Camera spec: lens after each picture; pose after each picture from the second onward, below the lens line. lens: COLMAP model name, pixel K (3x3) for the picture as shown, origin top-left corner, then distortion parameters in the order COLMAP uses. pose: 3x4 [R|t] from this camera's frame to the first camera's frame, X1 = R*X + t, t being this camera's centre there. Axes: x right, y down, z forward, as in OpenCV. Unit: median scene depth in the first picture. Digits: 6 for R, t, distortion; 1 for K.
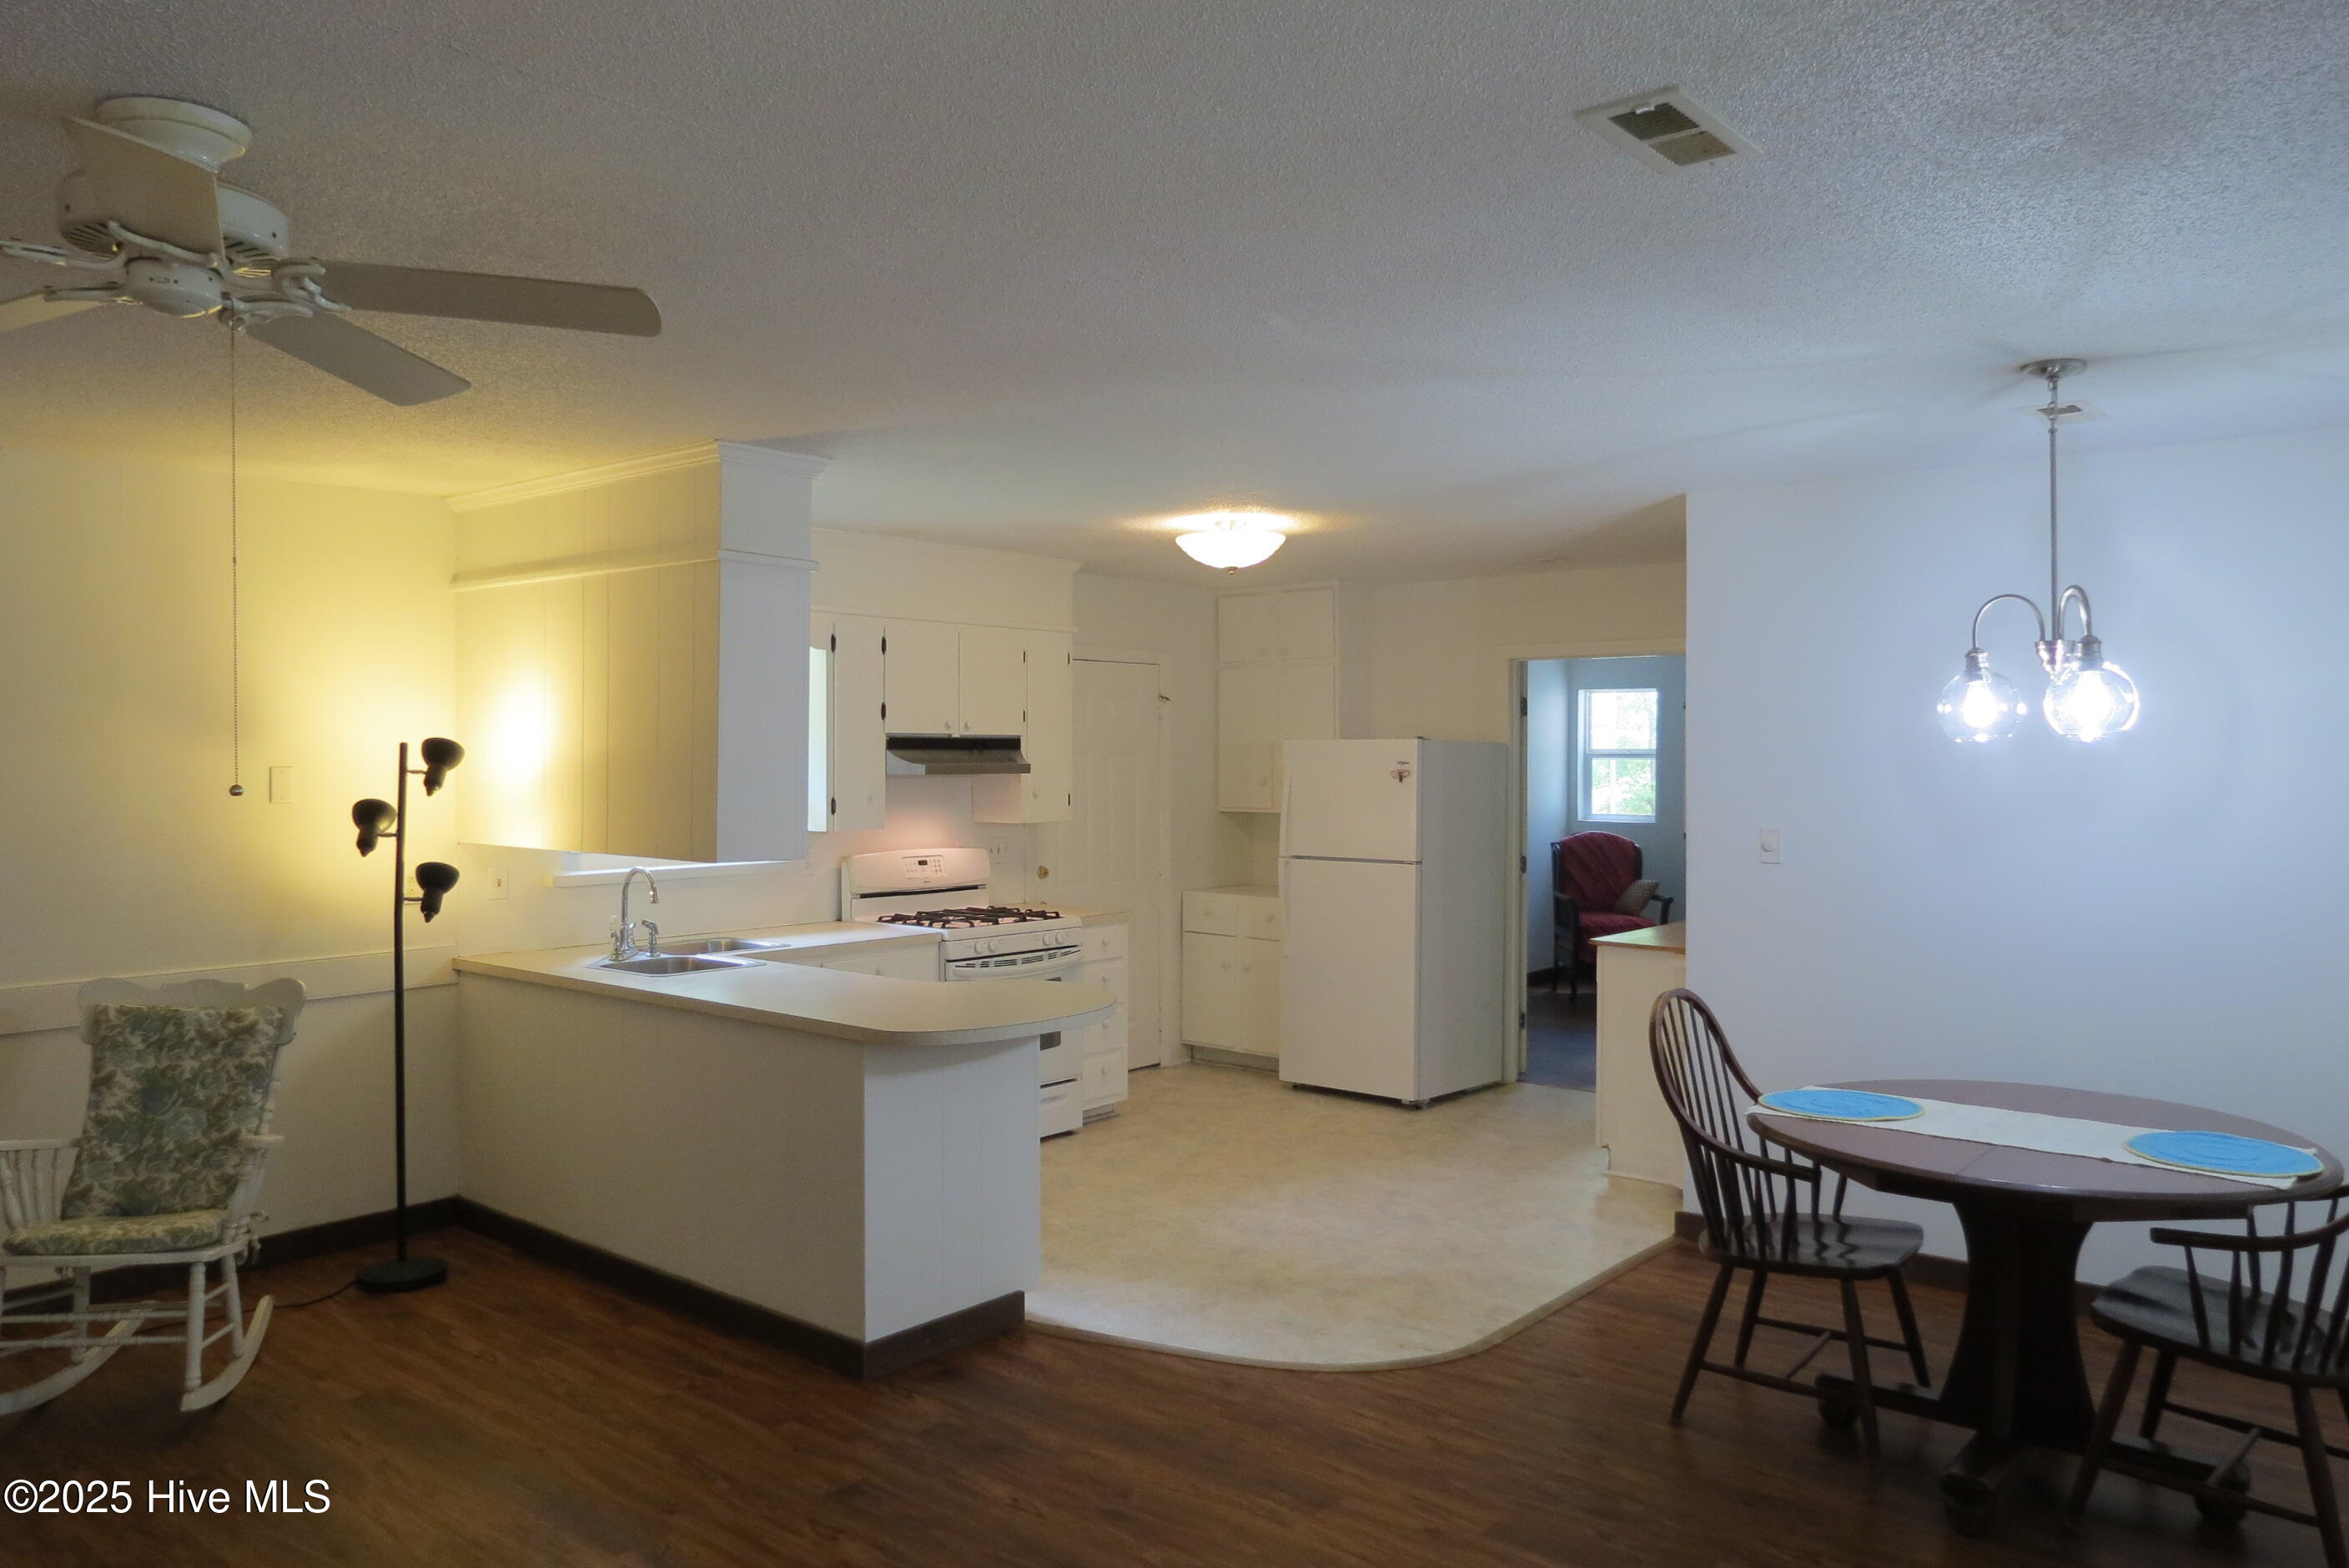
lens RADIAL K [[1706.1, 0, 1167.8], [0, 1706.1, 793.4], [0, 0, 1]] dist [-0.040838, 0.027200]
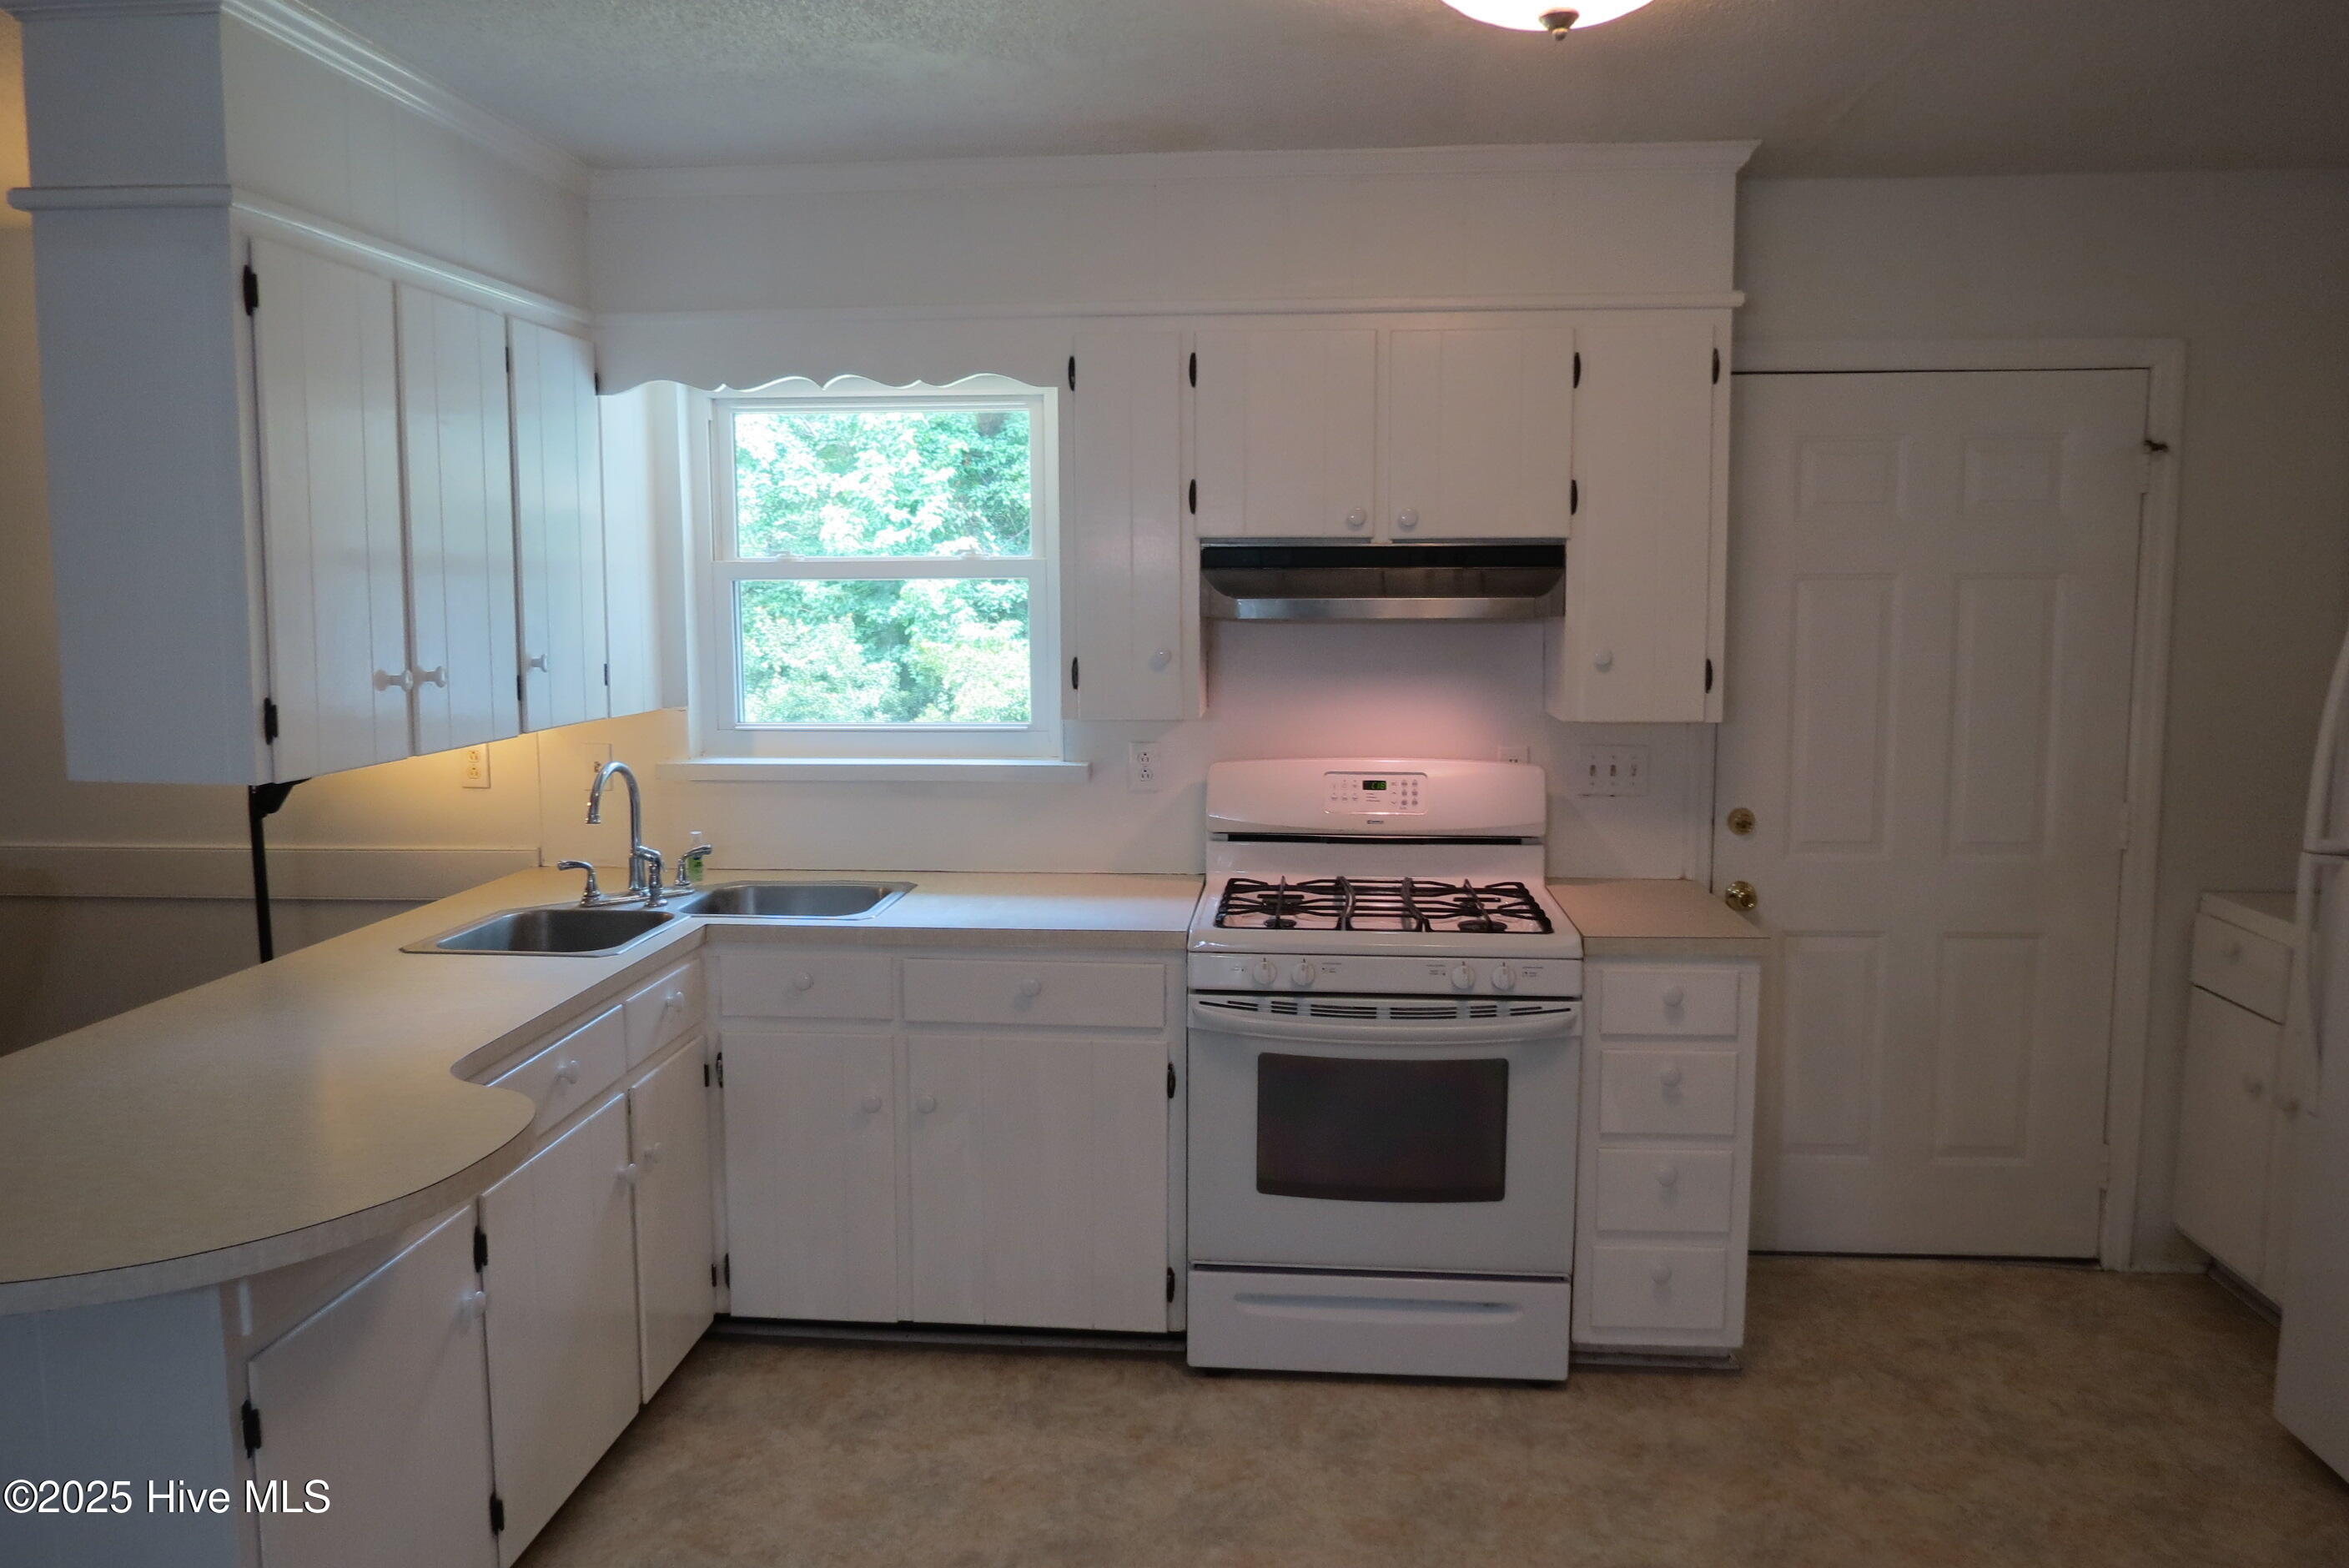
lens RADIAL K [[1706.1, 0, 1167.8], [0, 1706.1, 793.4], [0, 0, 1]] dist [-0.040838, 0.027200]
pose [[0.564850, 0.098931, -0.819242, 0.233460], [-0.015097, 0.993860, 0.109608, -0.012676], [0.825055, -0.049544, 0.562876, 0.600983]]
